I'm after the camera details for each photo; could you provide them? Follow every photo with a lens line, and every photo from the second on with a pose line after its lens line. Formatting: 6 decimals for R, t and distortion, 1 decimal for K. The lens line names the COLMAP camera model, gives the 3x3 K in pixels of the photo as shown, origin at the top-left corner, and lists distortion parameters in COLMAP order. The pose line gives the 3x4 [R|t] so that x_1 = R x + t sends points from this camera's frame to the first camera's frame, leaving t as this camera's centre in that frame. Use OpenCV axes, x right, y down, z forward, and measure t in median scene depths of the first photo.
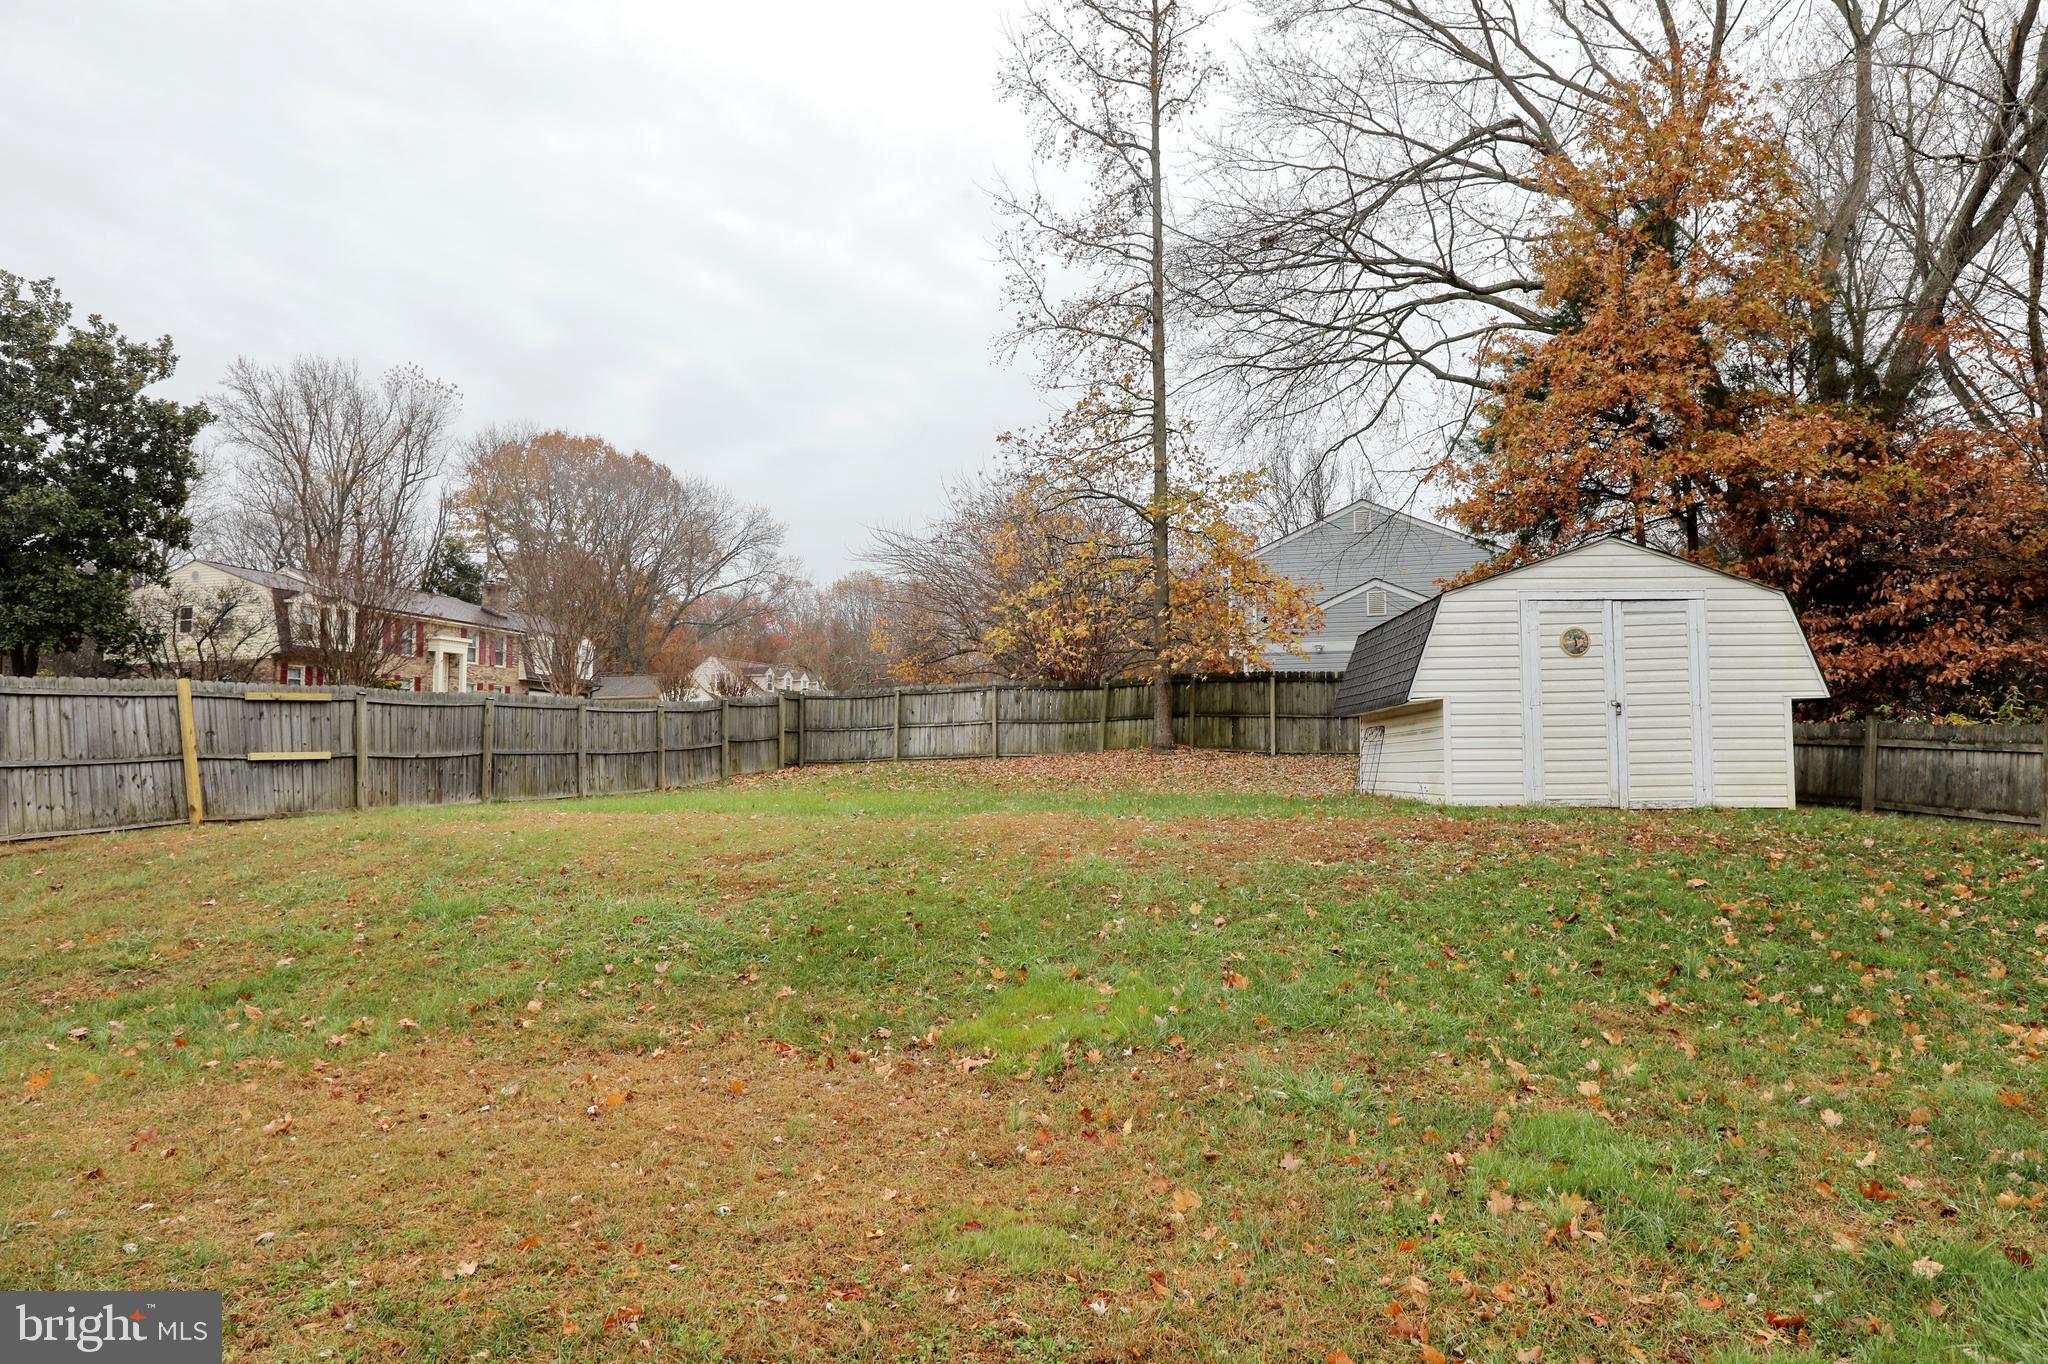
lens RADIAL K [[1256.4, 0, 1024.0], [0, 1256.4, 682.0], [0, 0, 1]] dist [-0.039691, 0.045827]
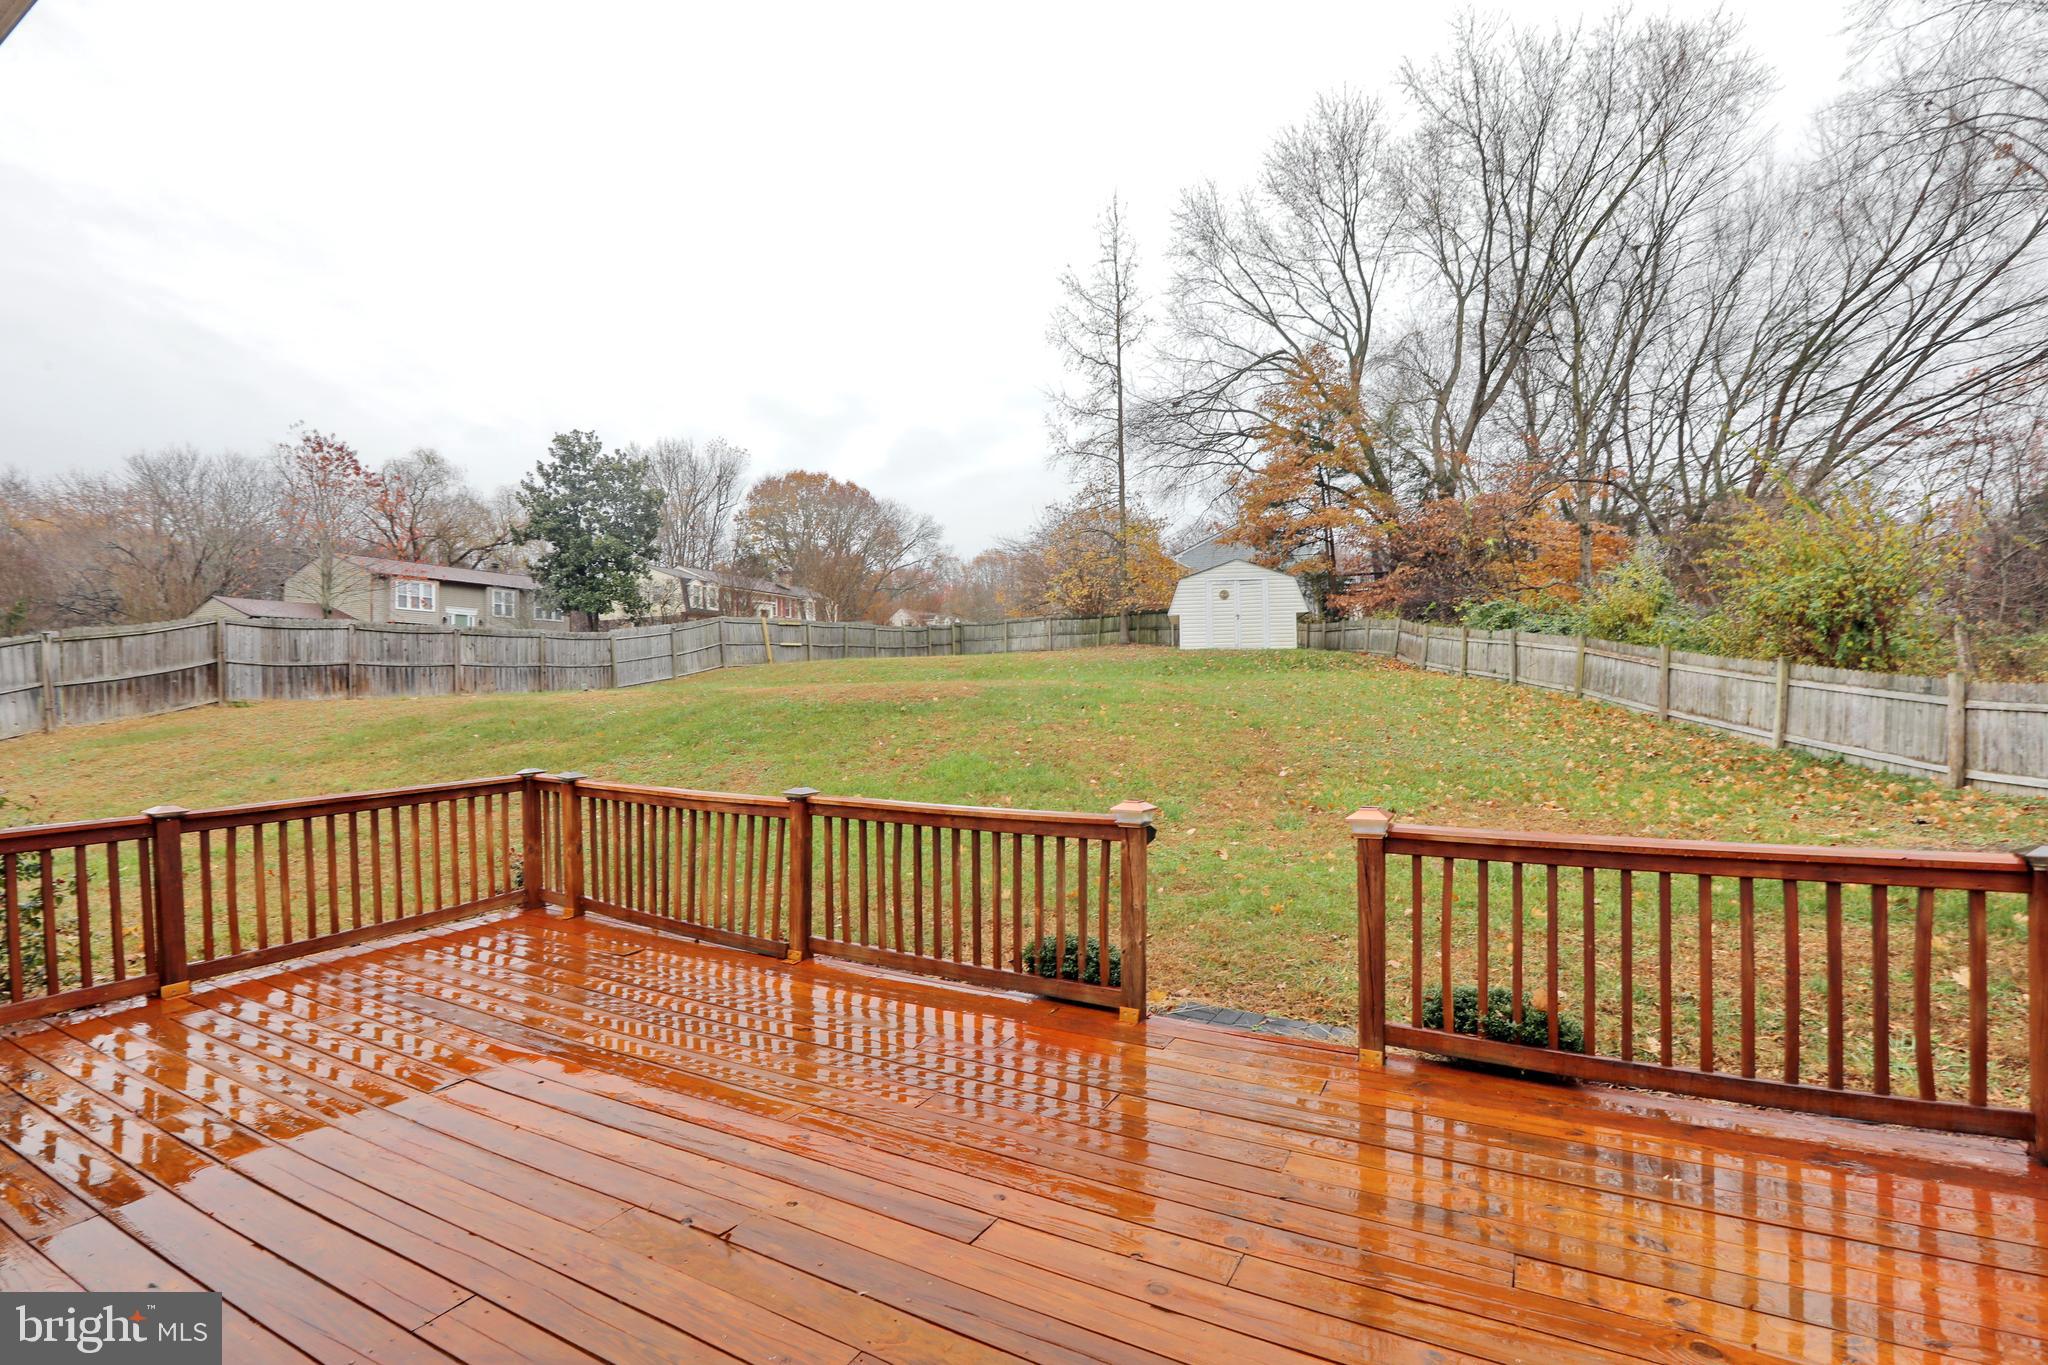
lens RADIAL K [[934.3, 0, 1024.0], [0, 934.3, 682.5], [0, 0, 1]] dist [-0.076147, 0.039264]
pose [[0.995089, -0.013568, -0.098055, 0.064516], [0.019549, 0.997989, 0.060295, 0.011741], [0.097039, -0.061916, 0.993353, -0.446482]]
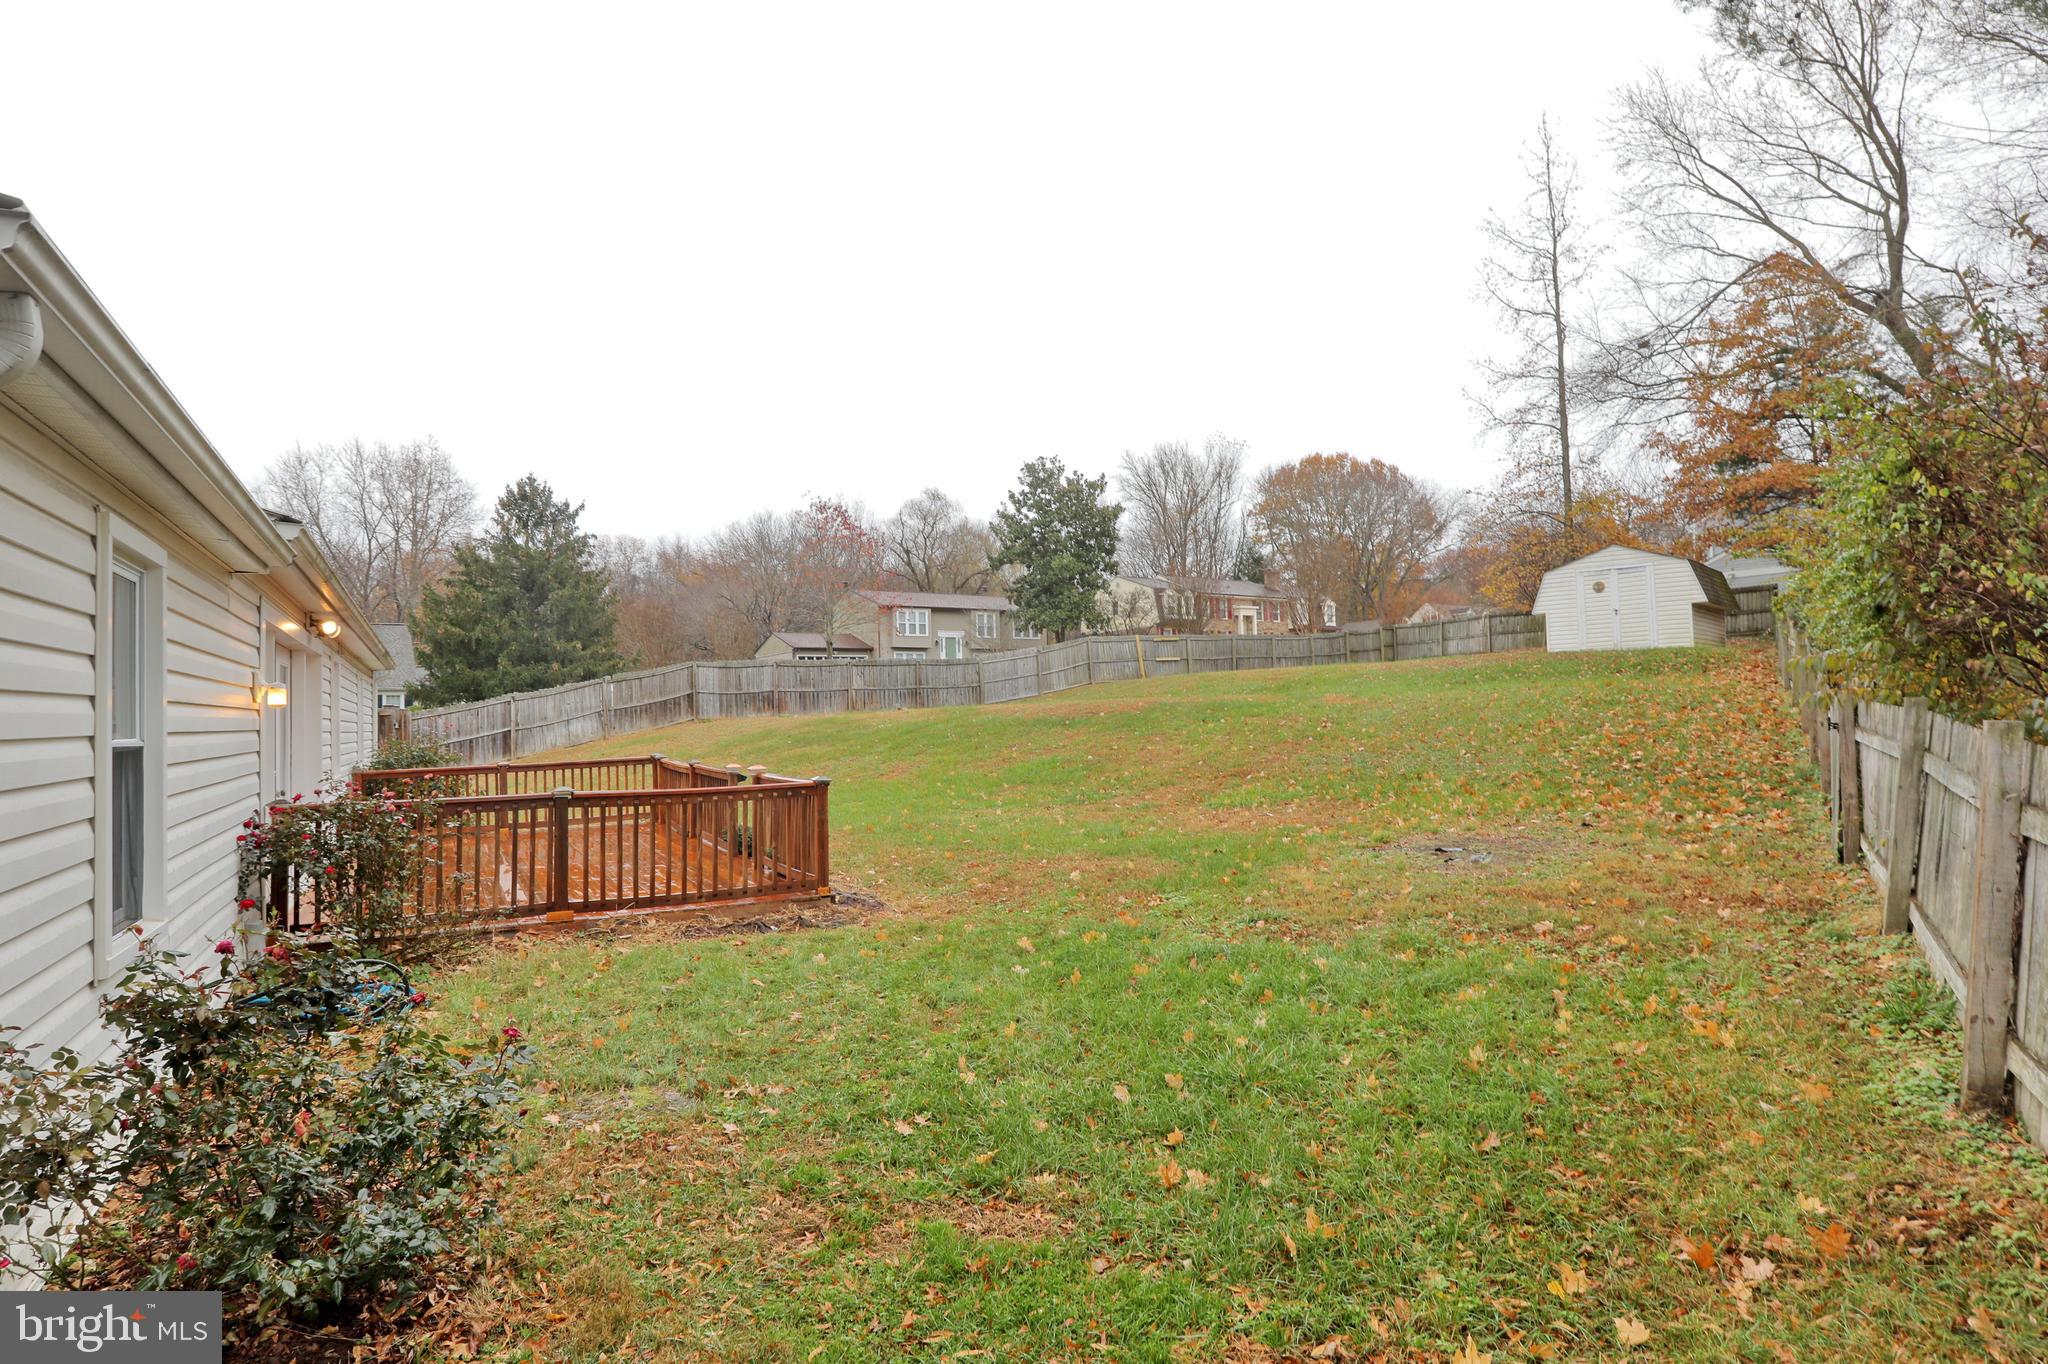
lens RADIAL K [[1092.3, 0, 1029.8], [0, 1092.3, 675.9], [0, 0, 1]] dist [-0.053451, 0.033373]
pose [[0.791266, -0.039792, -0.610177, 0.304080], [0.067732, 0.997443, 0.022786, 0.007314], [0.607710, -0.059359, 0.791938, -0.521285]]
